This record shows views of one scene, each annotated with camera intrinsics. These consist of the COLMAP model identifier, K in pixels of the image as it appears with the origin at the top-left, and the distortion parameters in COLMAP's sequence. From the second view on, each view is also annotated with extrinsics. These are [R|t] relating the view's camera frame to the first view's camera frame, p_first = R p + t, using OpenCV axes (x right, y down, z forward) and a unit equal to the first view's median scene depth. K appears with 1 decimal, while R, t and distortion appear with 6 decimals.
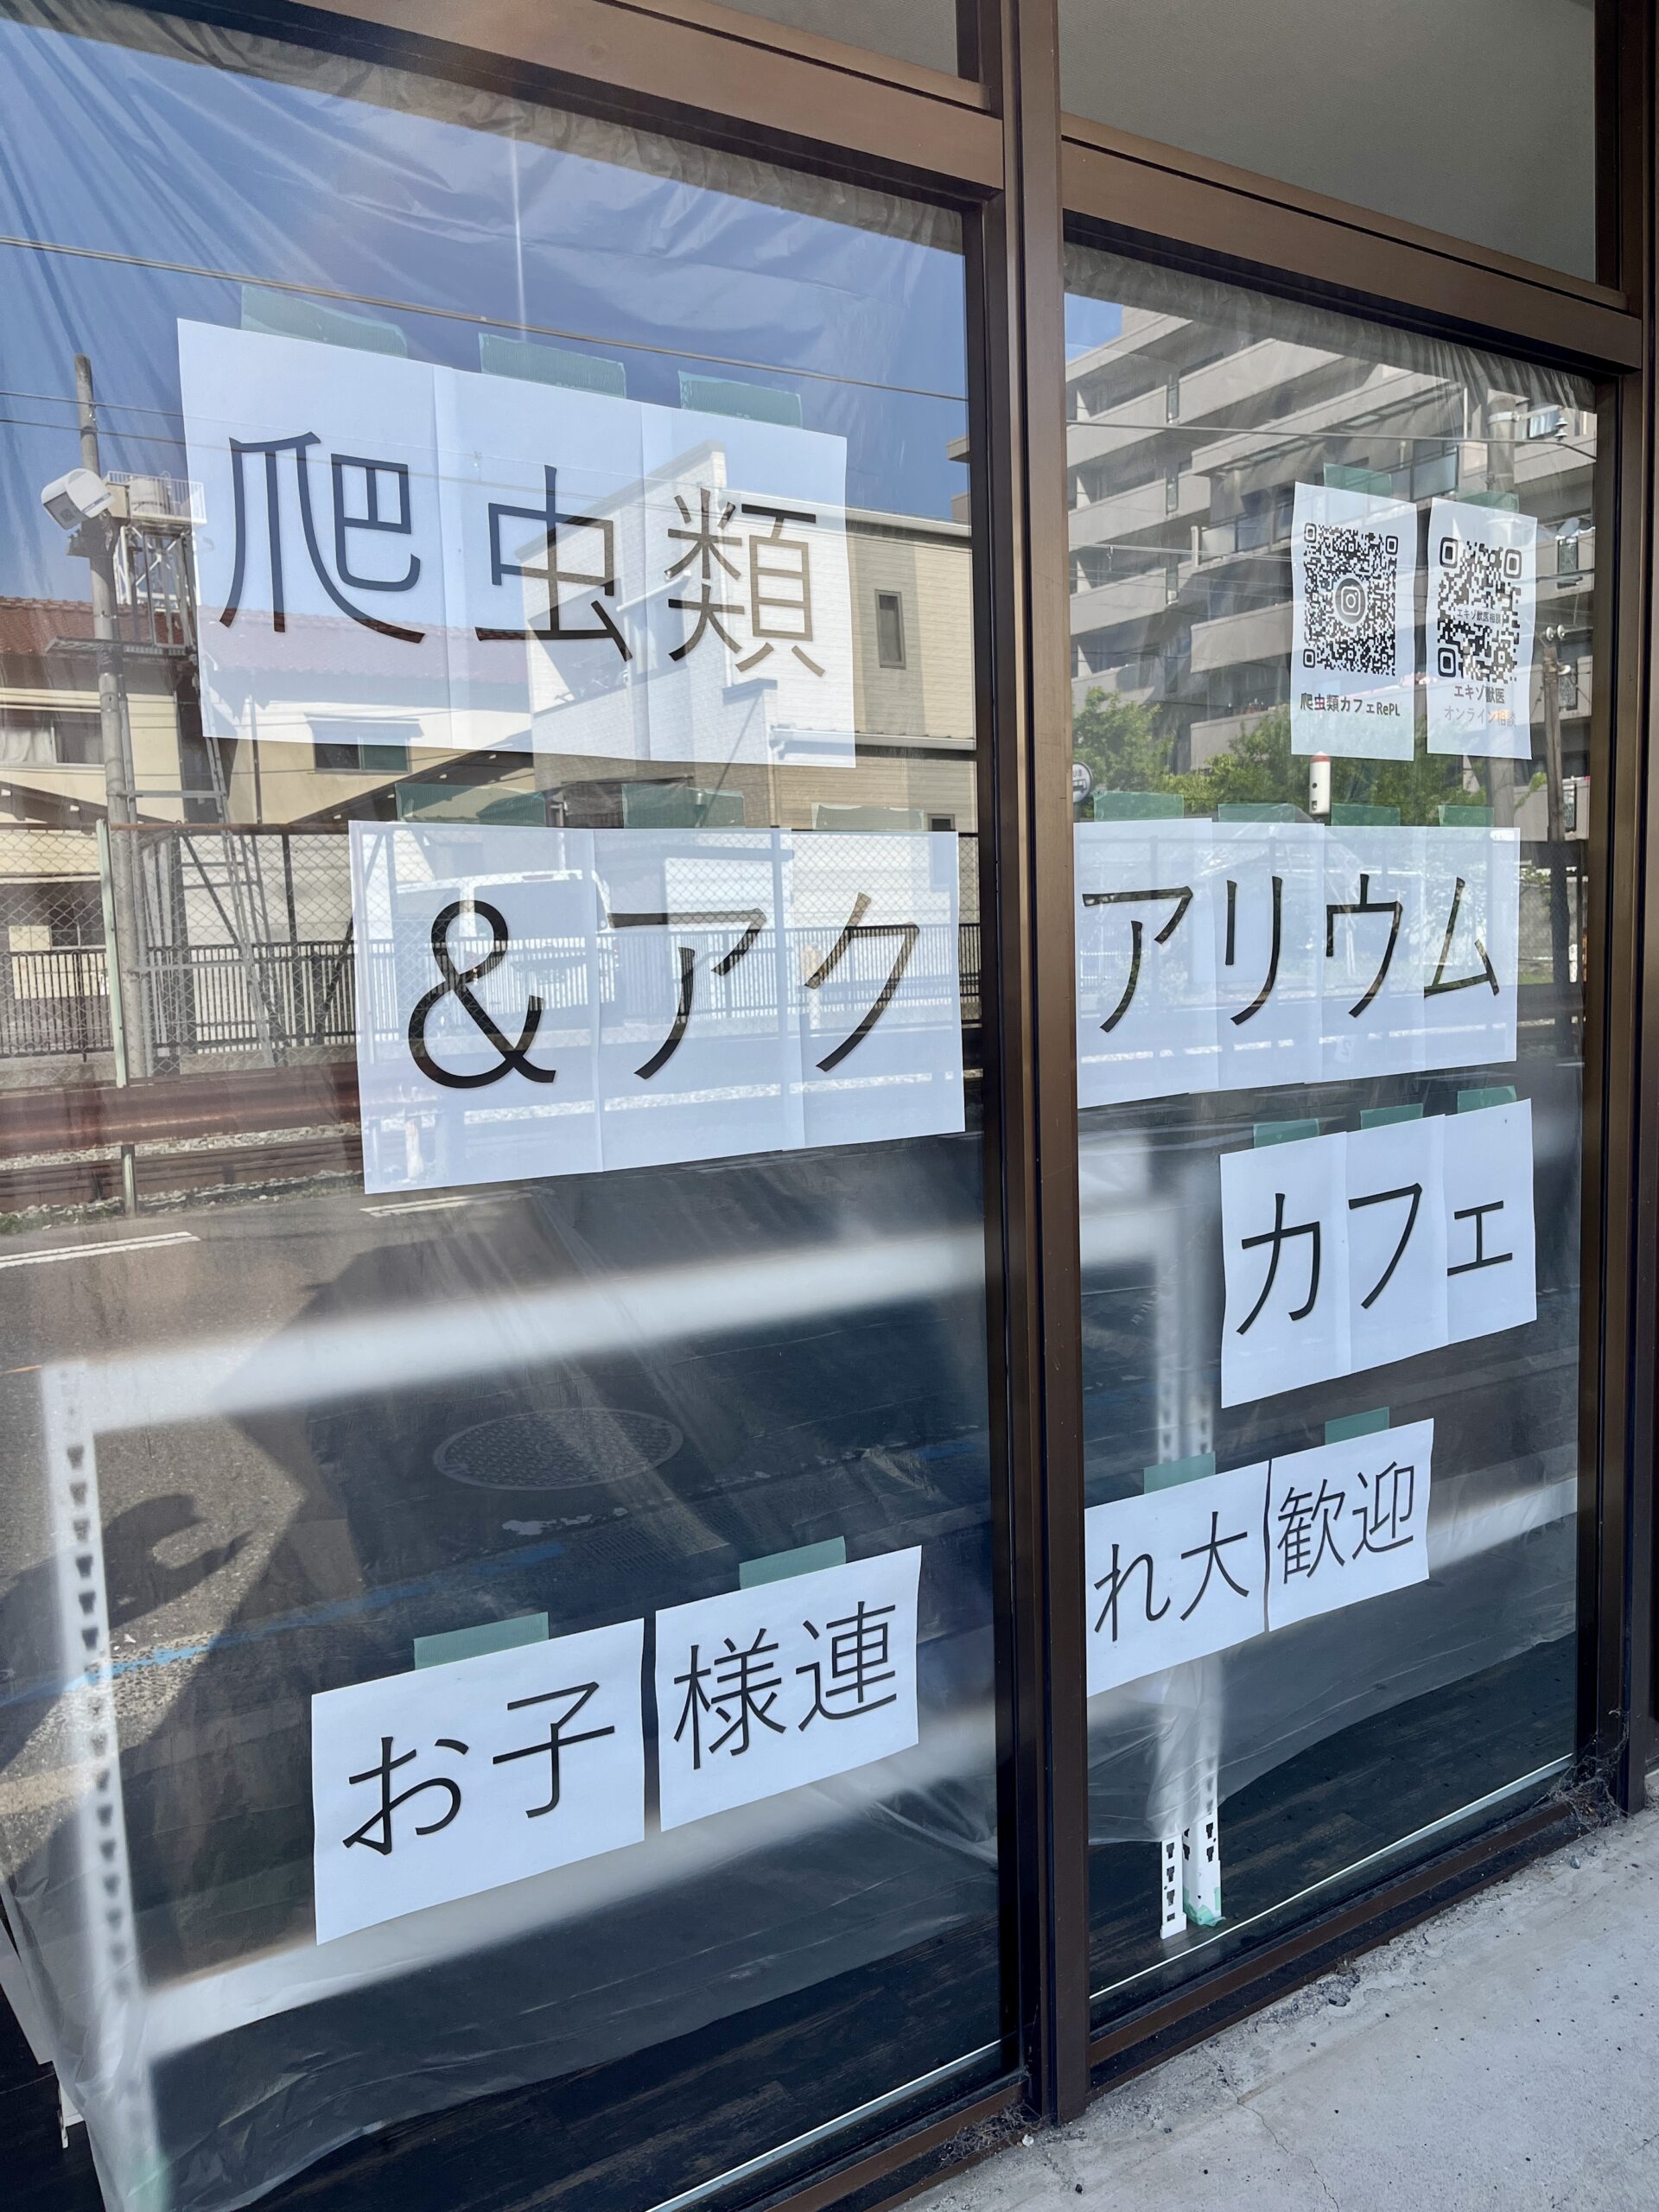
lens RADIAL K [[1670.3, 0, 822.7], [0, 1670.3, 1107.9], [0, 0, 1]] dist [0.041646, -0.028628]
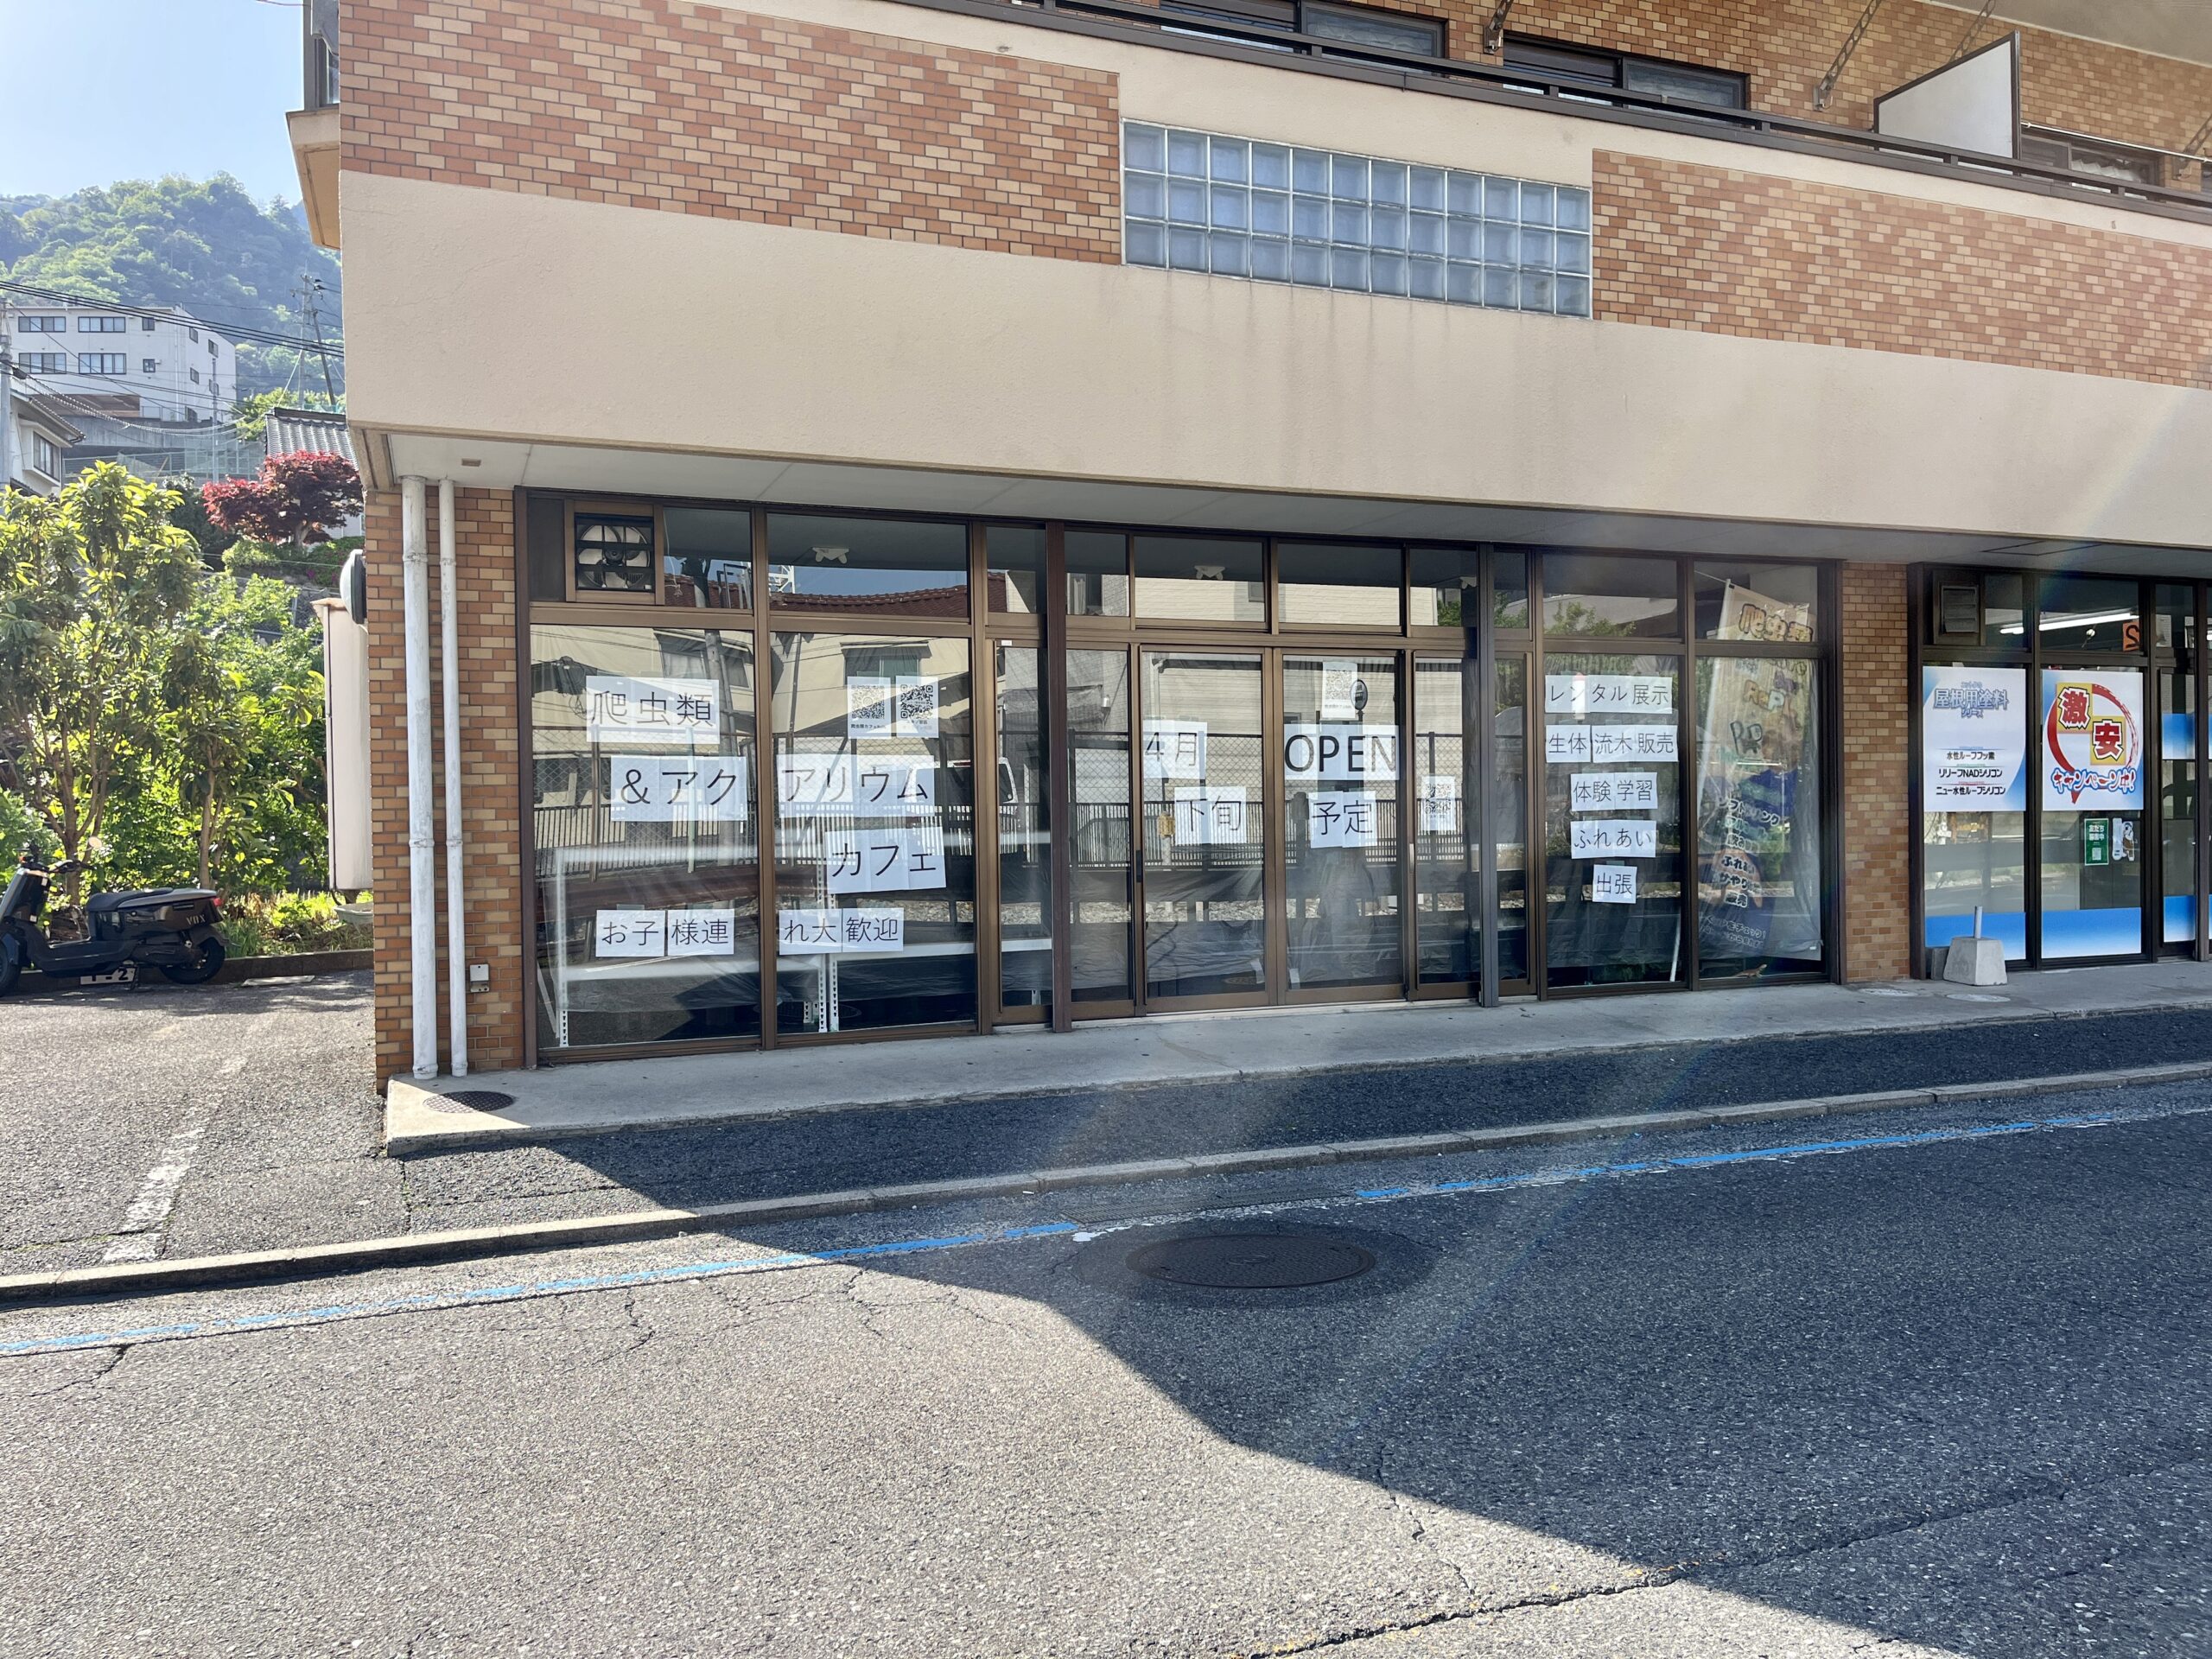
lens RADIAL K [[1670.3, 0, 1100.1], [0, 1670.3, 837.8], [0, 0, 1]] dist [0.041646, -0.028628]
pose [[0.978681, 0.019539, -0.204457, 1.912681], [-0.037441, 0.995757, -0.084060, 0.398961], [0.201947, 0.089923, 0.975260, -3.195858]]
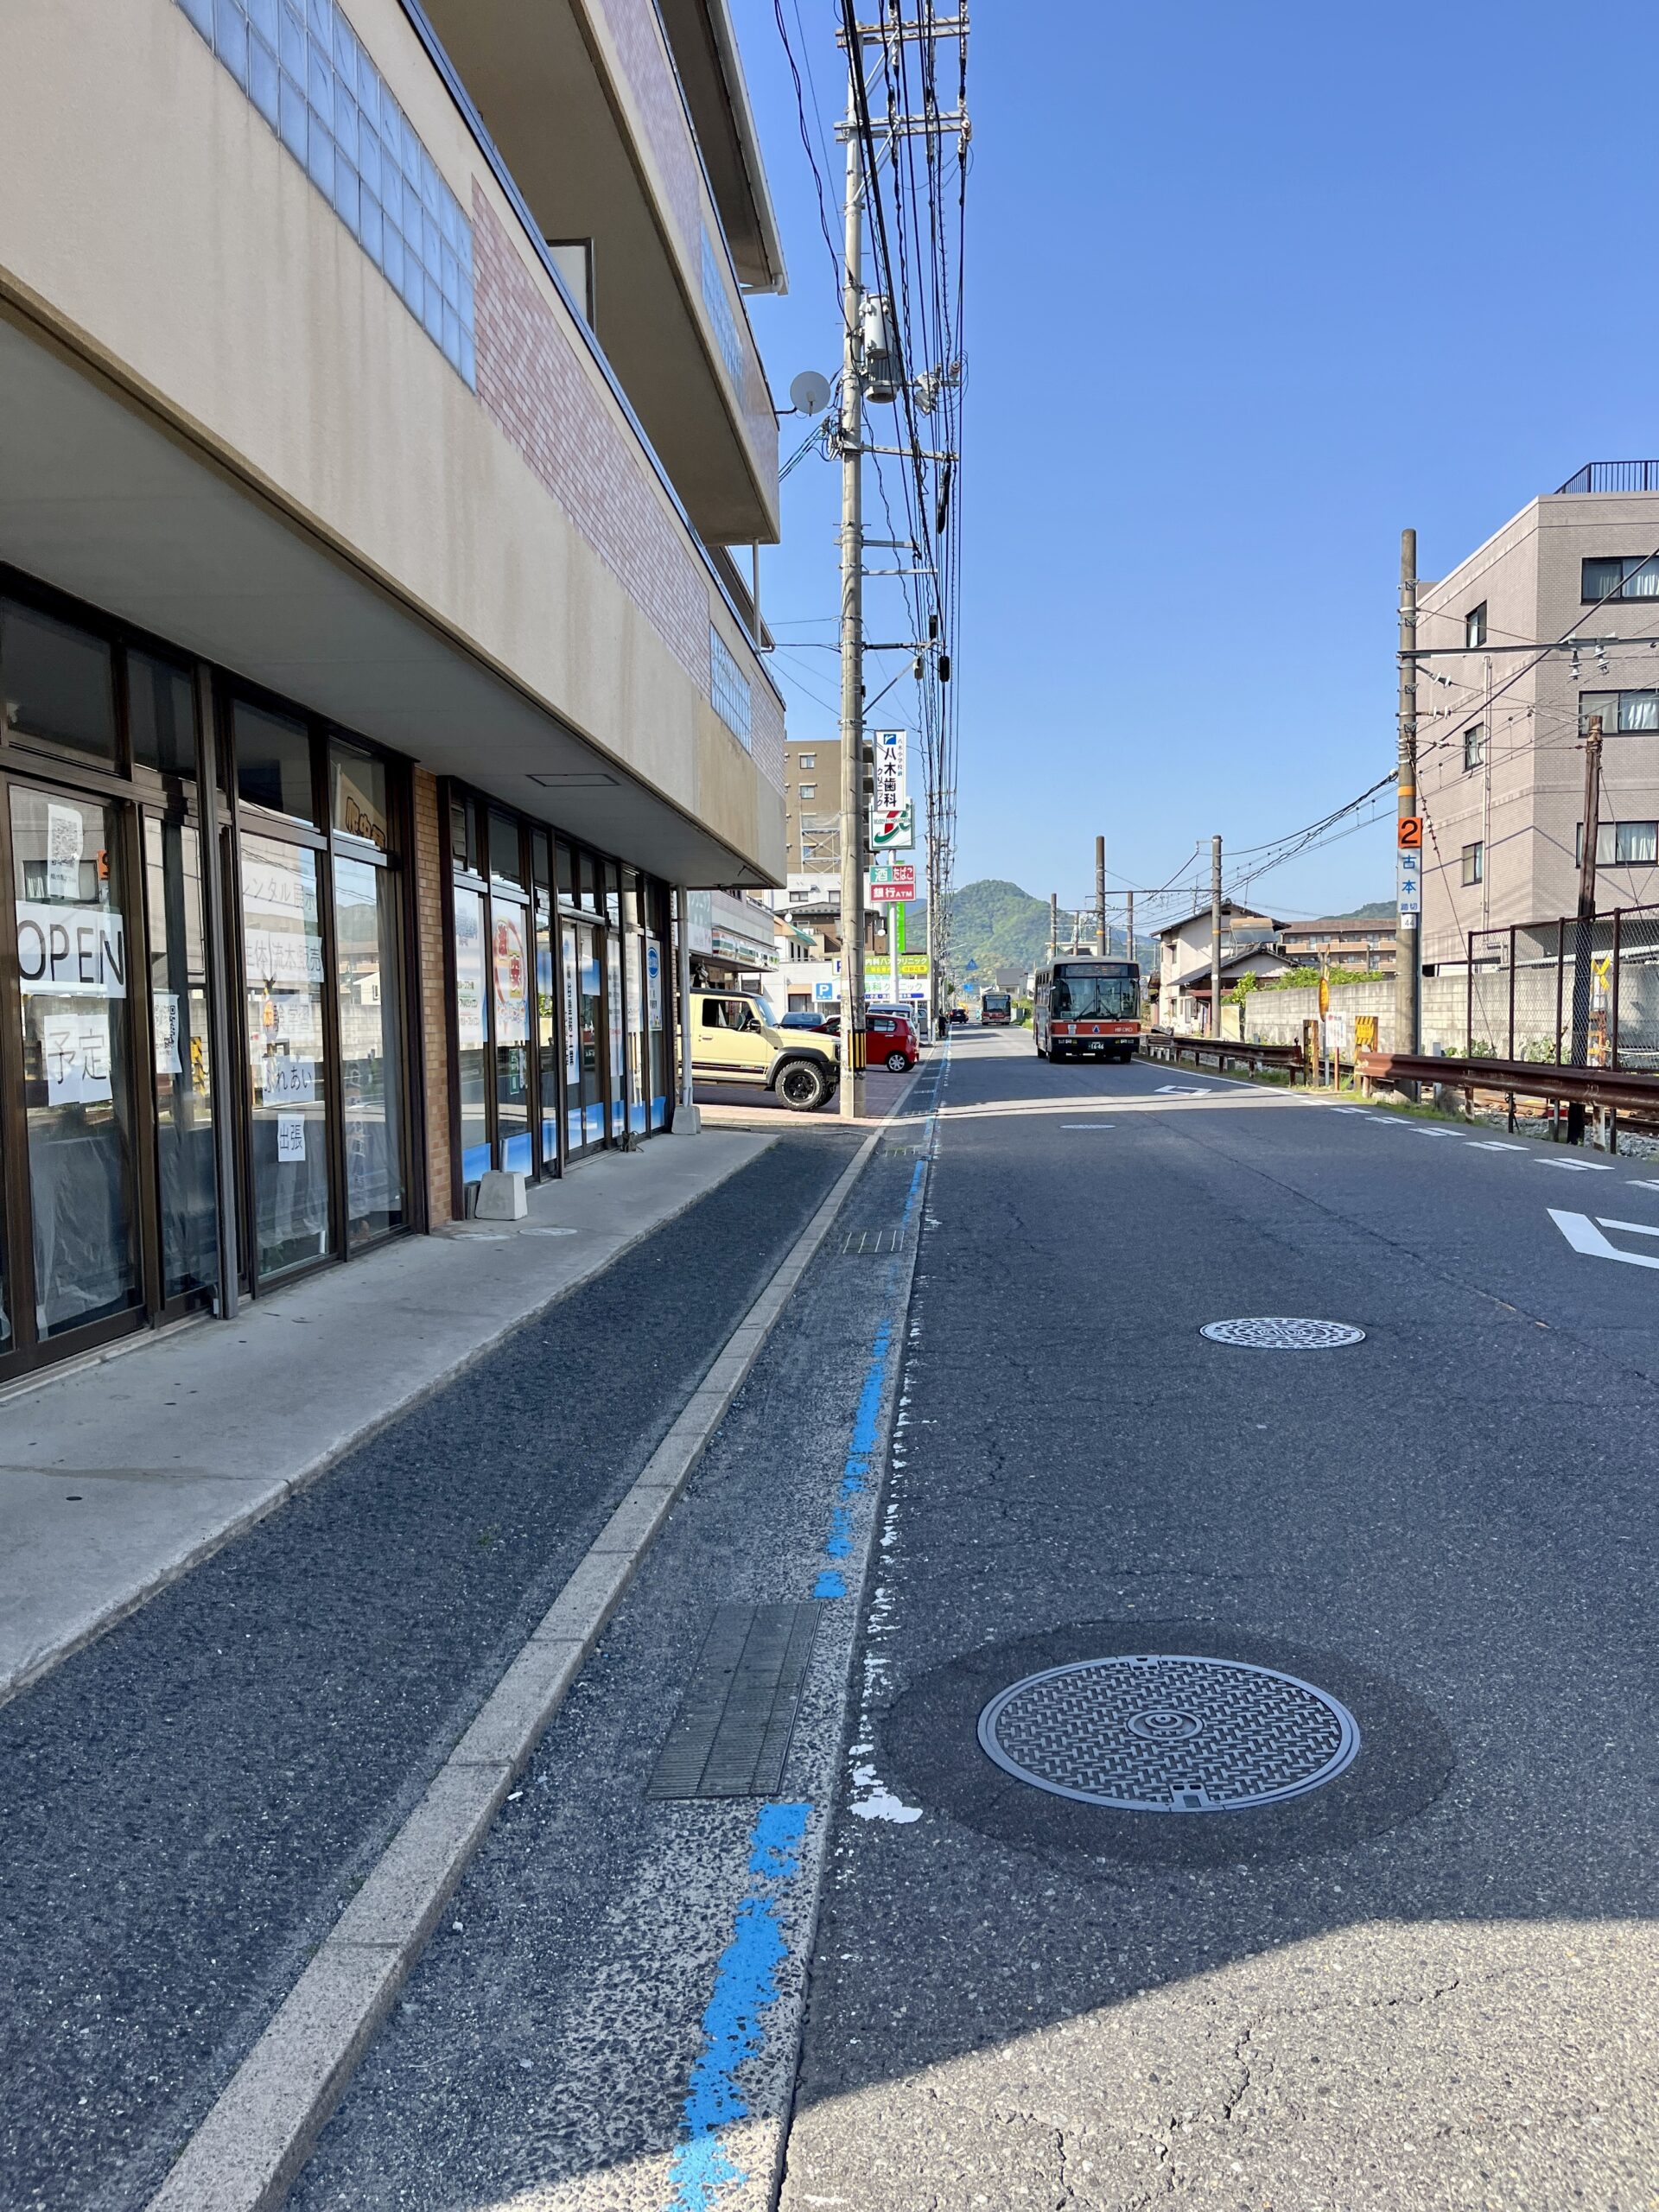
lens RADIAL K [[1670.3, 0, 841.6], [0, 1670.3, 1105.0], [0, 0, 1]] dist [0.041646, -0.028628]
pose [[0.598394, -0.022970, 0.800873, -0.149617], [0.082041, 0.996091, -0.032730, 0.198066], [-0.796991, 0.085290, 0.597939, -1.179311]]
